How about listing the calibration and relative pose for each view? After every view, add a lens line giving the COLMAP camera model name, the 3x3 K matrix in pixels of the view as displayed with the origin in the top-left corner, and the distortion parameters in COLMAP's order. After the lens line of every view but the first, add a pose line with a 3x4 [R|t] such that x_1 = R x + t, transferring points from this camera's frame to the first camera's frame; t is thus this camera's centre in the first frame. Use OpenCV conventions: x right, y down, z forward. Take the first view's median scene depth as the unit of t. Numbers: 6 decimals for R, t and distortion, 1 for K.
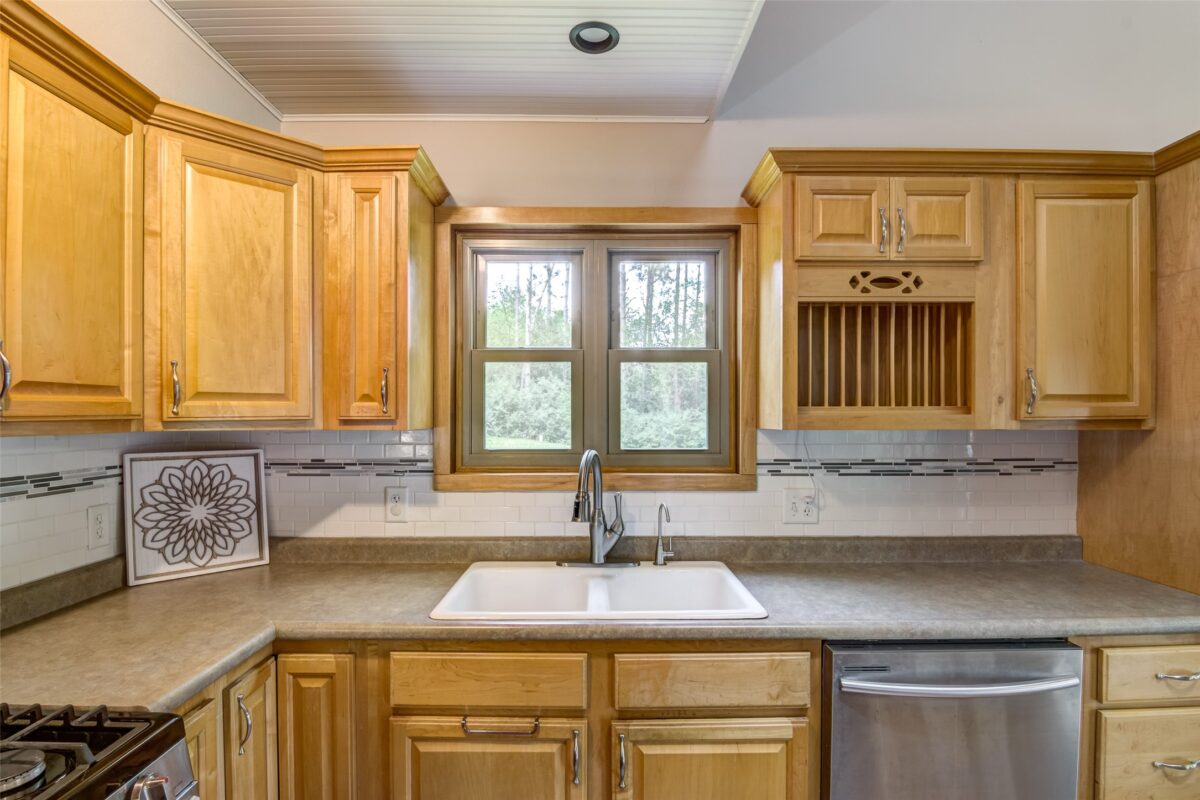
lens RADIAL K [[619.4, 0, 600.7], [0, 619.4, 415.7], [0, 0, 1]] dist [-0.014078, -0.009678]
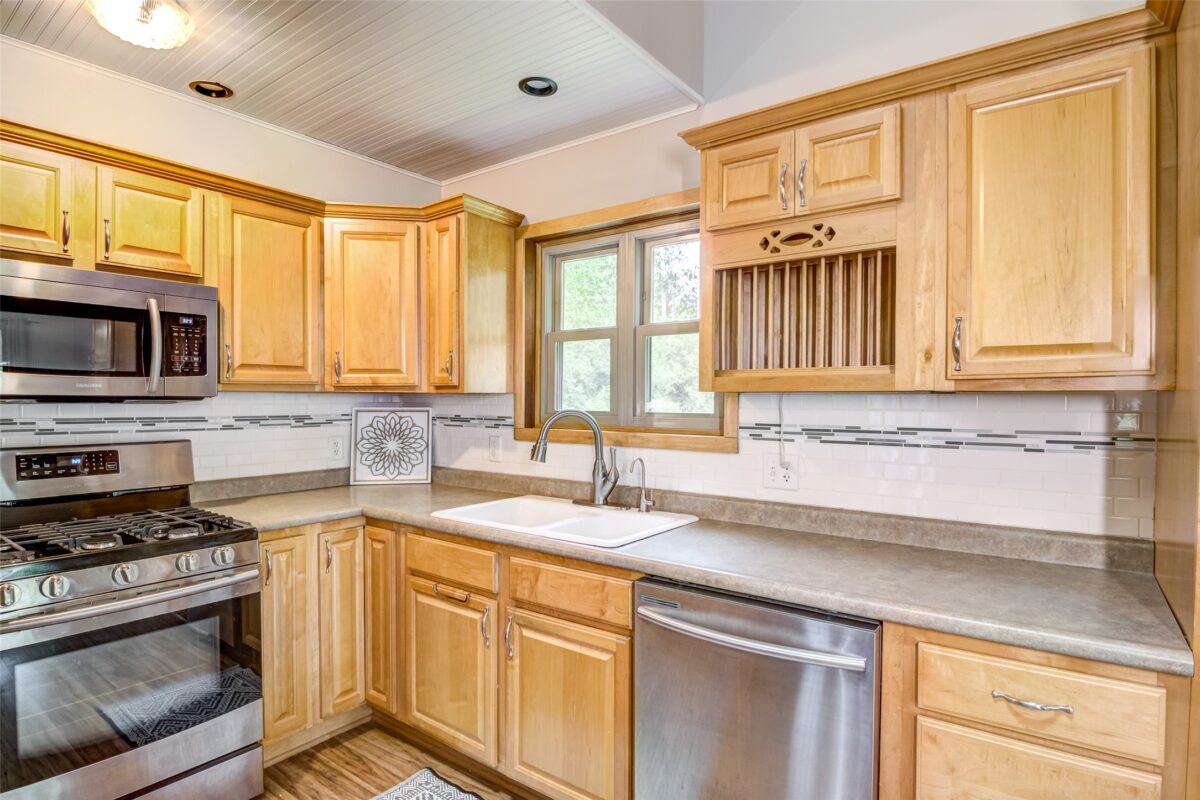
lens RADIAL K [[619.4, 0, 594.0], [0, 619.4, 404.2], [0, 0, 1]] dist [-0.014078, -0.009678]
pose [[0.799270, 0.008585, -0.600911, 0.744966], [-0.003752, 0.999950, 0.009296, 0.033268], [0.600960, -0.005175, 0.799262, 0.030885]]
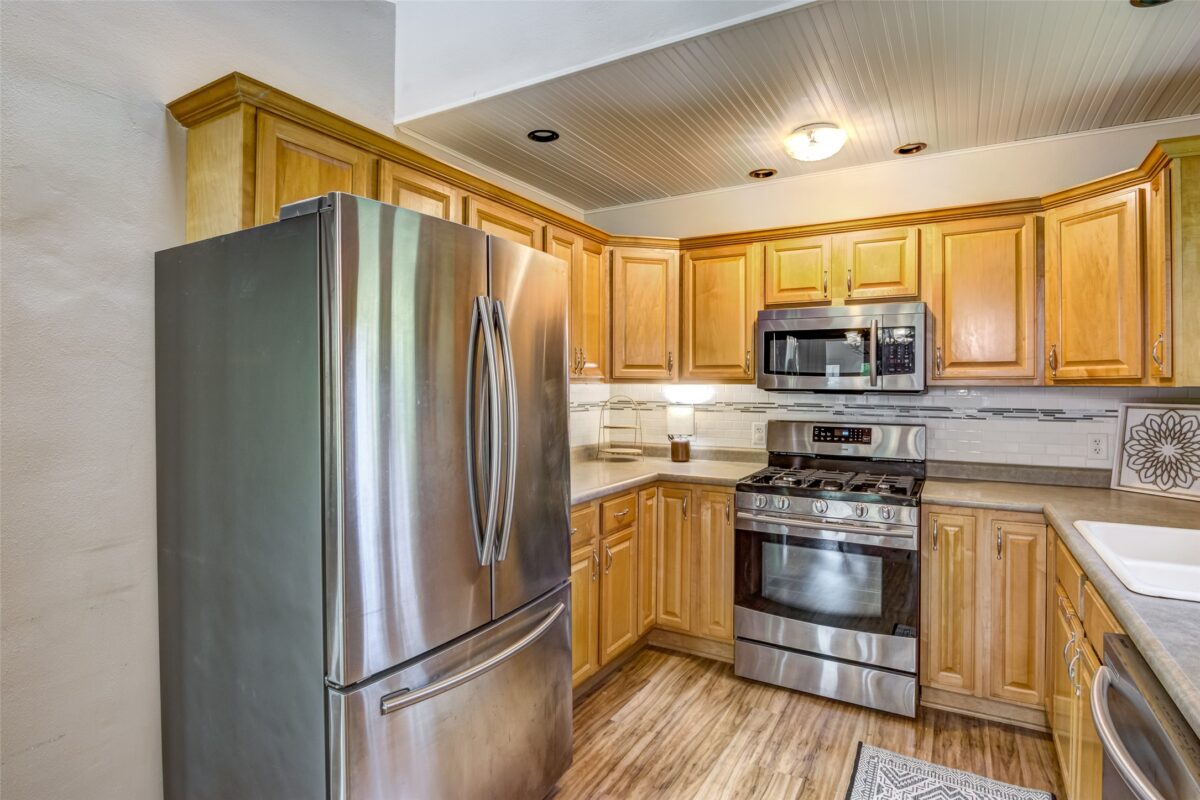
lens RADIAL K [[619.4, 0, 599.9], [0, 619.4, 384.3], [0, 0, 1]] dist [-0.014078, -0.009678]
pose [[-0.501708, -0.003978, -0.865028, 1.108728], [-0.004725, 0.999987, -0.001858, 0.024429], [0.865024, 0.003155, -0.501720, 0.608580]]
